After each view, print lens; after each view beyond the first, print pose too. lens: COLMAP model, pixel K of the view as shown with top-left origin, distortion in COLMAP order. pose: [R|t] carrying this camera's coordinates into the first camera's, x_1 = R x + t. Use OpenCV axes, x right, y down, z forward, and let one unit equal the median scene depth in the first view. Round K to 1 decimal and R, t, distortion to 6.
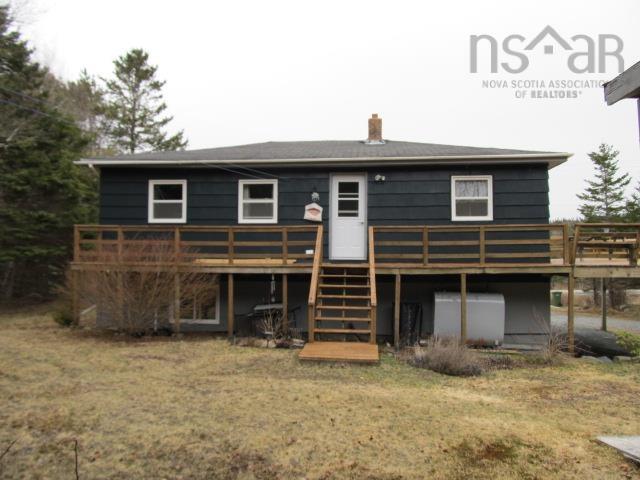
lens RADIAL K [[514.3, 0, 320.2], [0, 514.3, 242.9], [0, 0, 1]] dist [-0.013633, -0.002123]
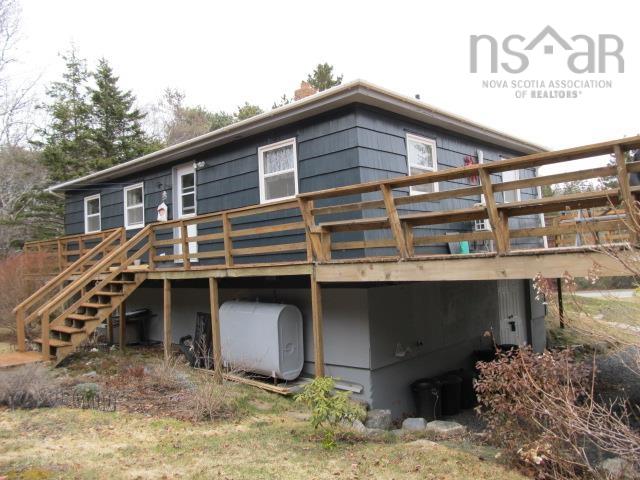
lens RADIAL K [[514.3, 0, 319.7], [0, 514.3, 237.9], [0, 0, 1]] dist [-0.013633, -0.002123]
pose [[0.764431, -0.062888, -0.641631, 0.803752], [0.058673, 0.997887, -0.027902, 0.028906], [0.642030, -0.016317, 0.766506, 0.474091]]
